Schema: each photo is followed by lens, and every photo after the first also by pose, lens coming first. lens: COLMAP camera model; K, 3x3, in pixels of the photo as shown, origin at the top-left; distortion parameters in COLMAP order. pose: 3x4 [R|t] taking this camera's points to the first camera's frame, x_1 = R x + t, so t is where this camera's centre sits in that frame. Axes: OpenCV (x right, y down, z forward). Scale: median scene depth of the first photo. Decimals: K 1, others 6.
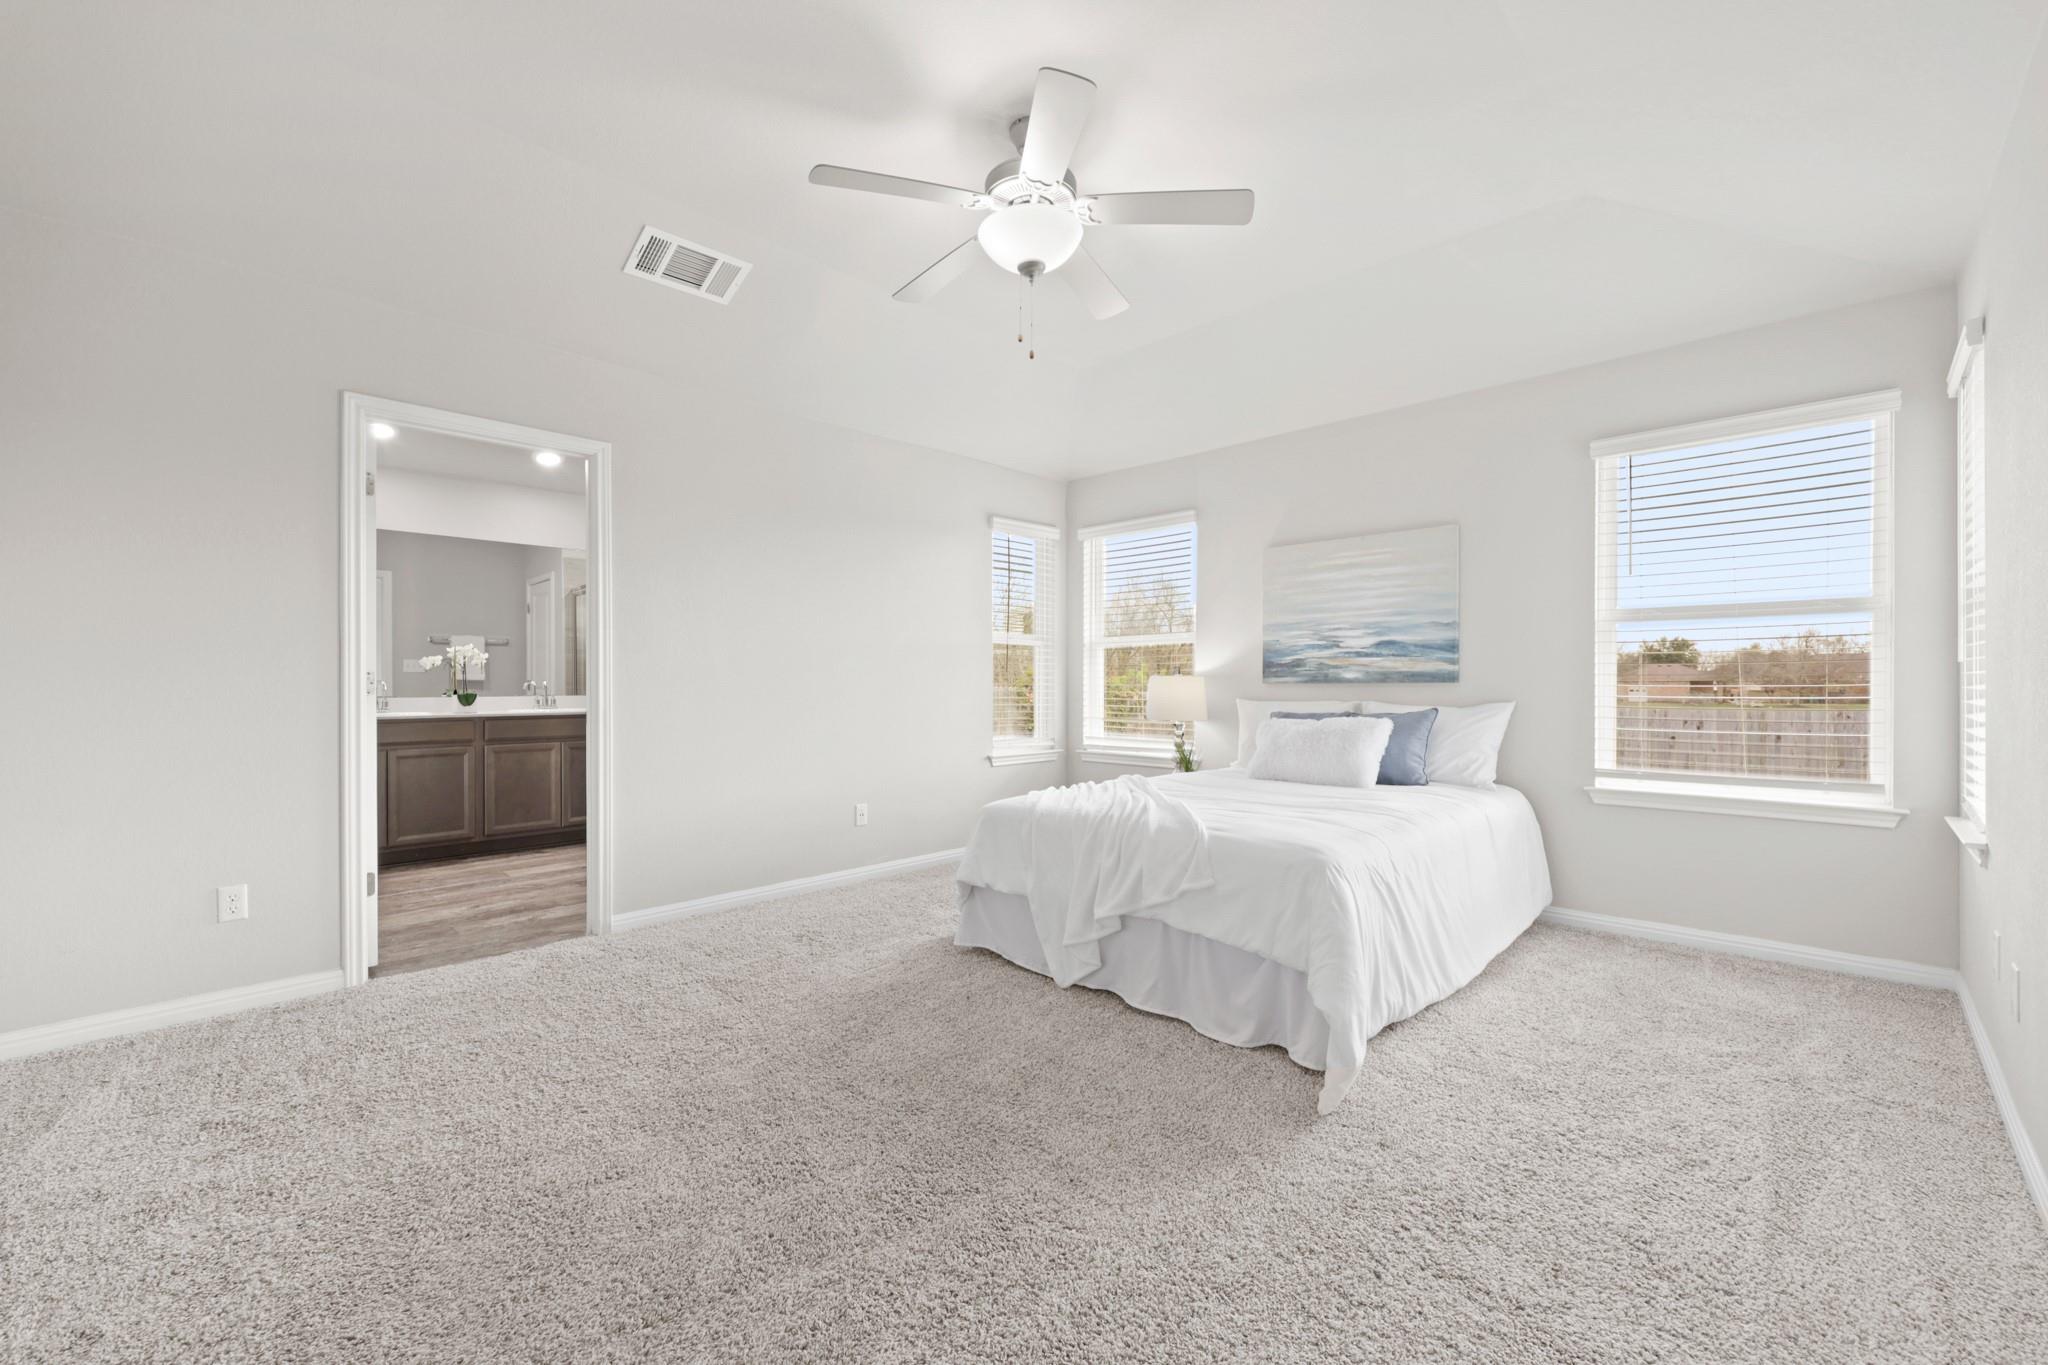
lens RADIAL K [[862.1, 0, 1036.5], [0, 862.1, 679.3], [0, 0, 1]] dist [-0.000925, -0.000066]
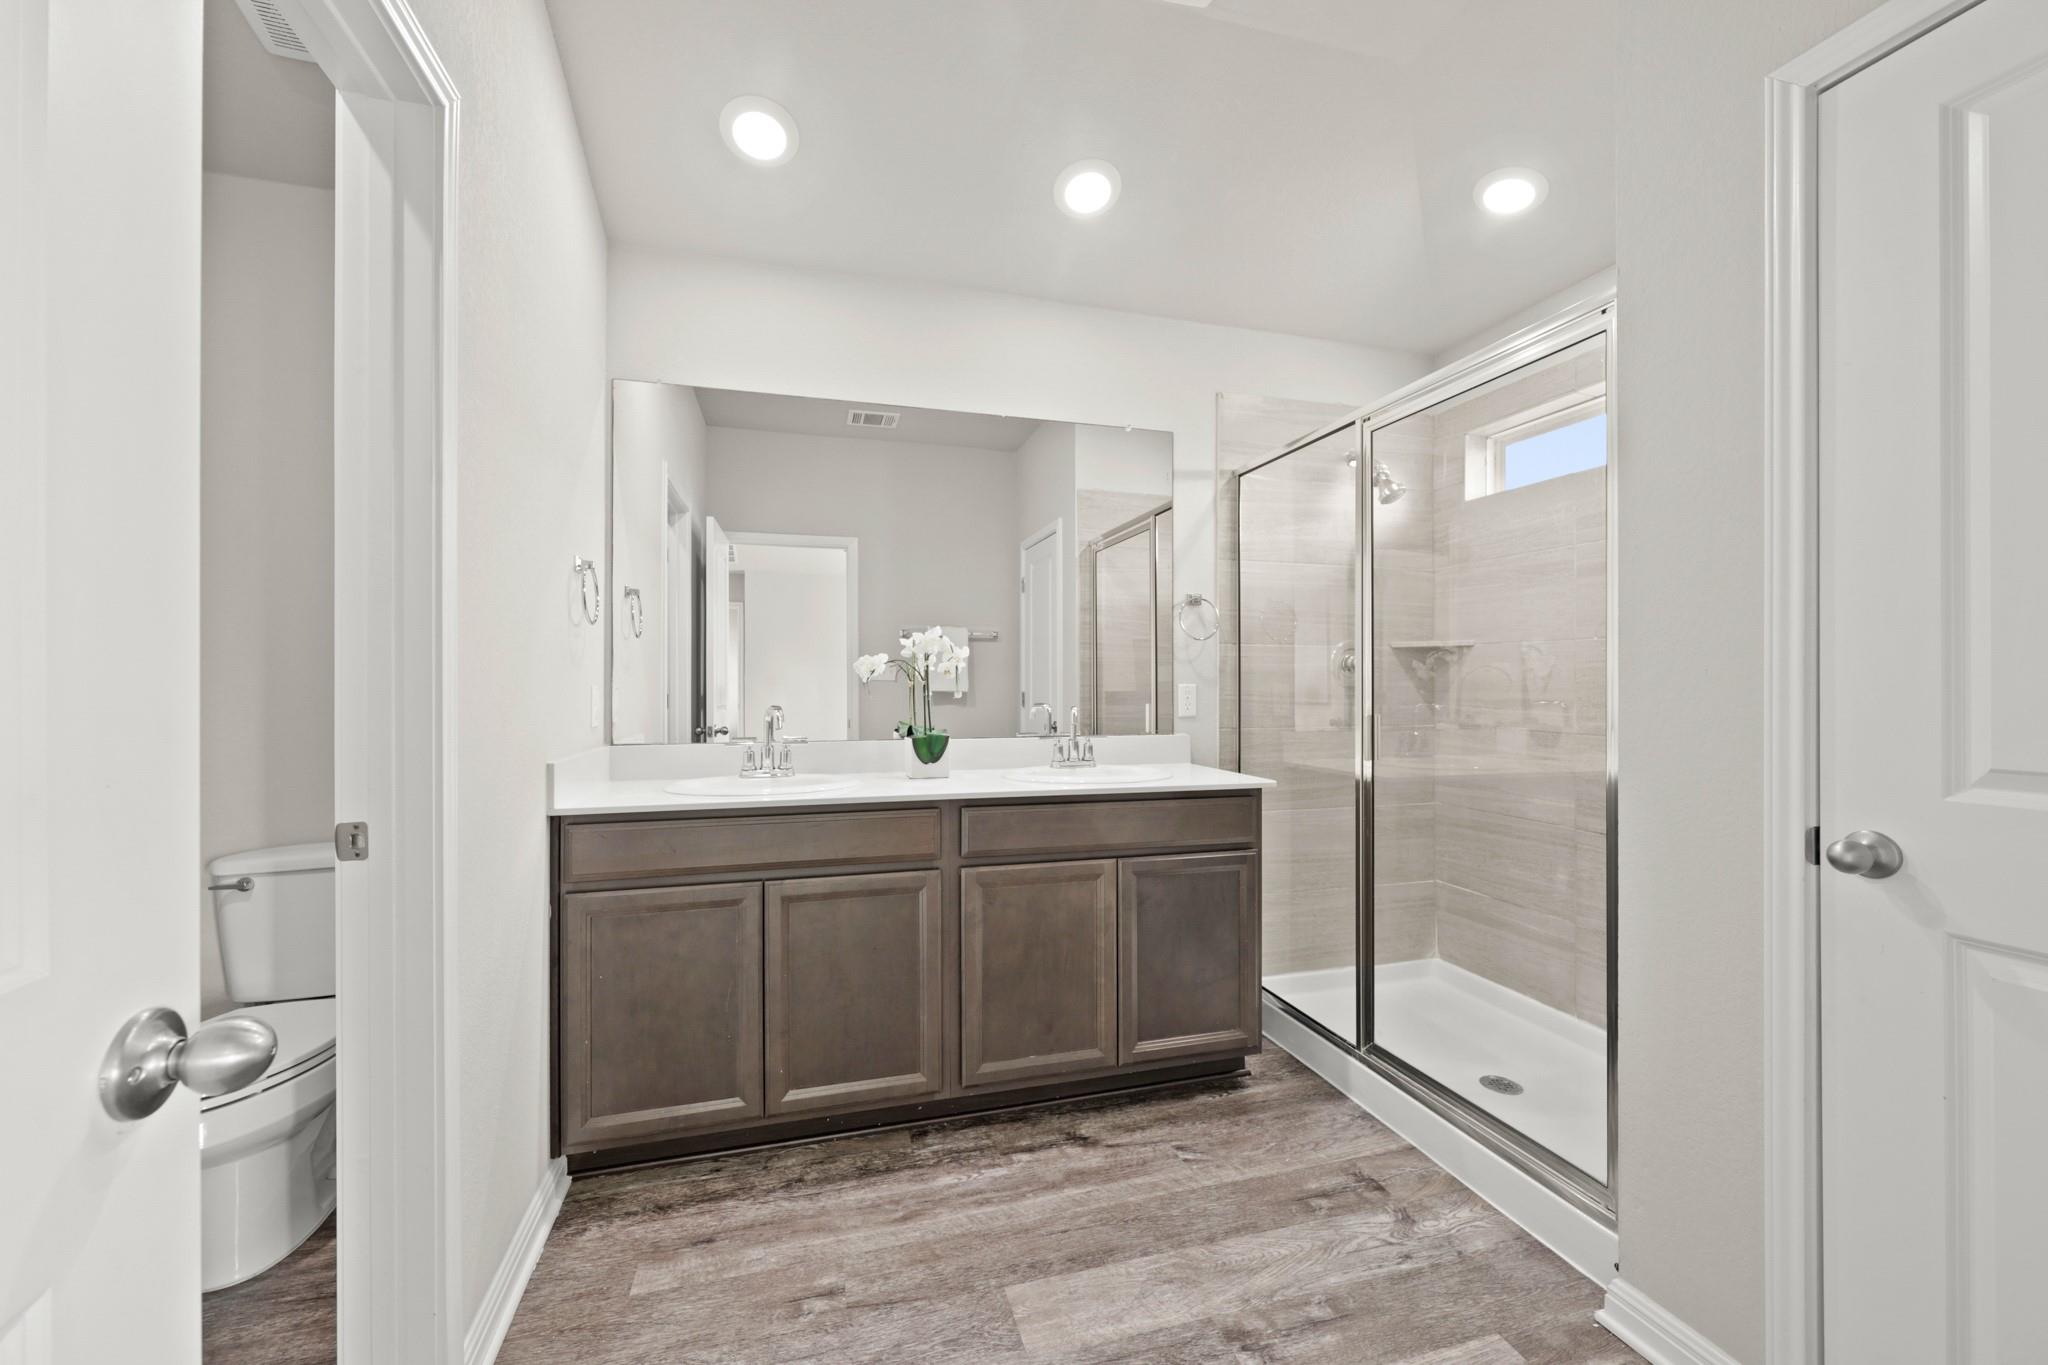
lens RADIAL K [[862.1, 0, 1036.5], [0, 862.1, 679.3], [0, 0, 1]] dist [-0.000925, -0.000066]
pose [[0.879737, -0.001389, -0.475459, -0.393141], [0.002012, 0.999998, 0.000802, -0.013505], [0.475456, -0.001662, 0.879738, 0.623409]]
